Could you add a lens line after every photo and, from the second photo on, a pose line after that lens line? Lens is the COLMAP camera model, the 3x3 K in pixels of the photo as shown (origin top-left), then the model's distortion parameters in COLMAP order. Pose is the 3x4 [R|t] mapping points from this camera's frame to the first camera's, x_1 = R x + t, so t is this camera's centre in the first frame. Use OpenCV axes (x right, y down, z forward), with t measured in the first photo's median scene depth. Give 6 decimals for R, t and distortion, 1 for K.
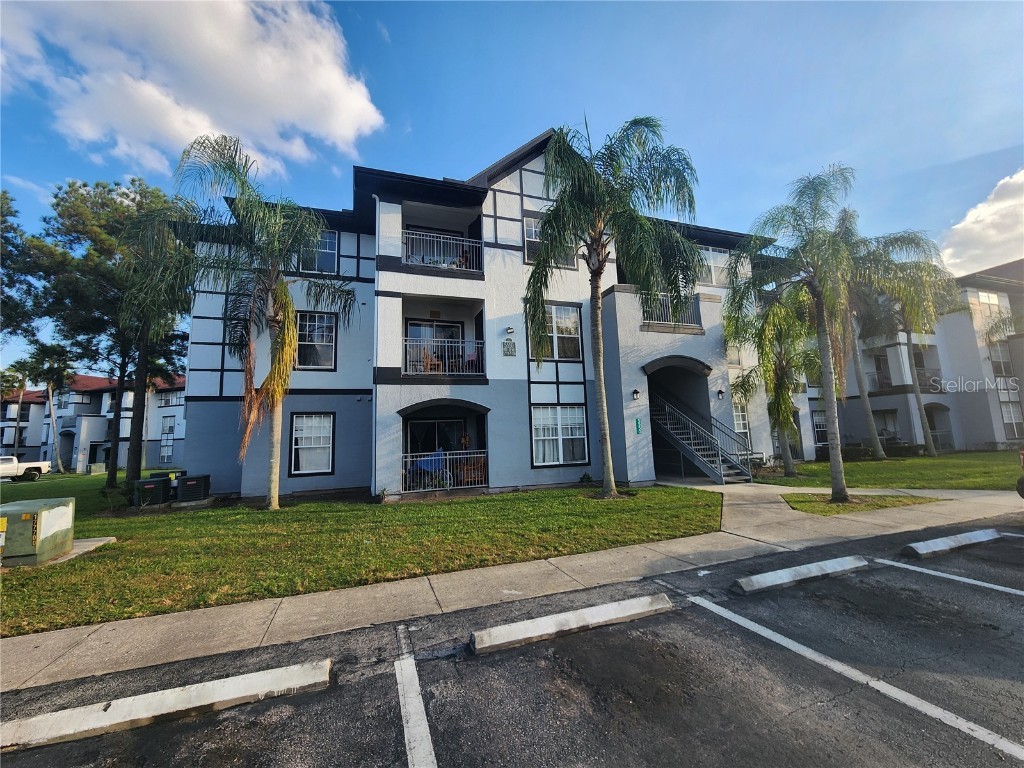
lens RADIAL K [[421.1, 0, 512.0], [0, 421.1, 380.7], [0, 0, 1]] dist [-0.003223, 0.001075]
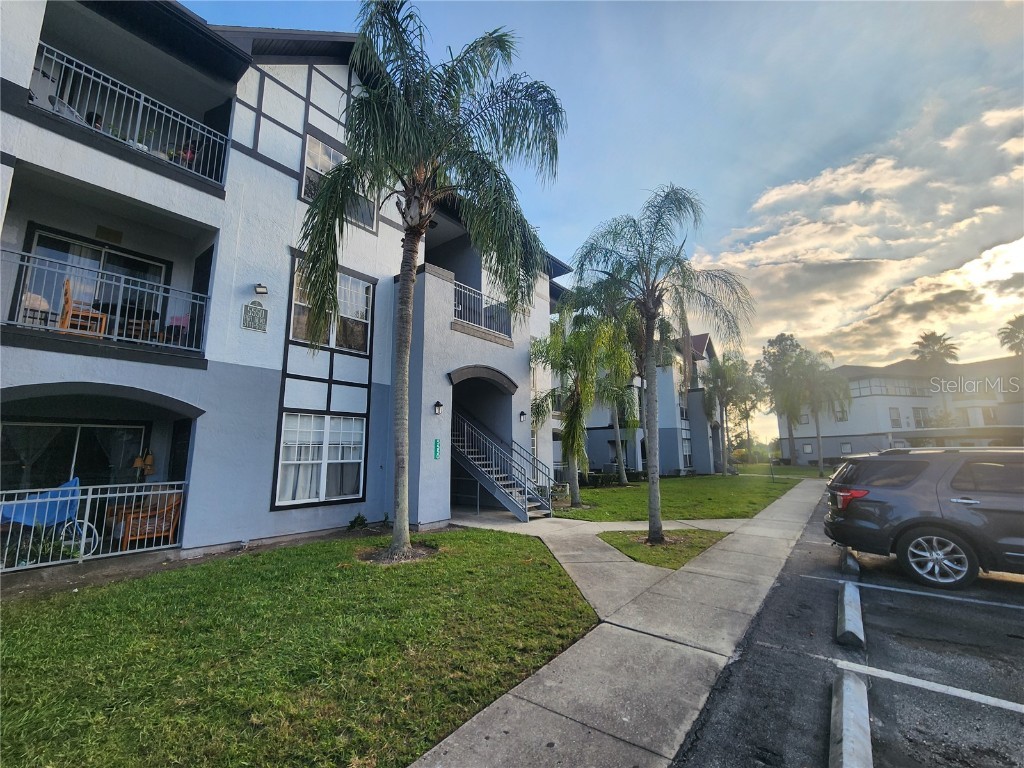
lens RADIAL K [[421.1, 0, 514.1], [0, 421.1, 383.0], [0, 0, 1]] dist [-0.003223, 0.001075]
pose [[0.838597, 0.118130, 0.531790, -0.005395], [-0.099055, 0.992997, -0.064378, 0.022386], [-0.535671, 0.001311, 0.844426, 0.259986]]
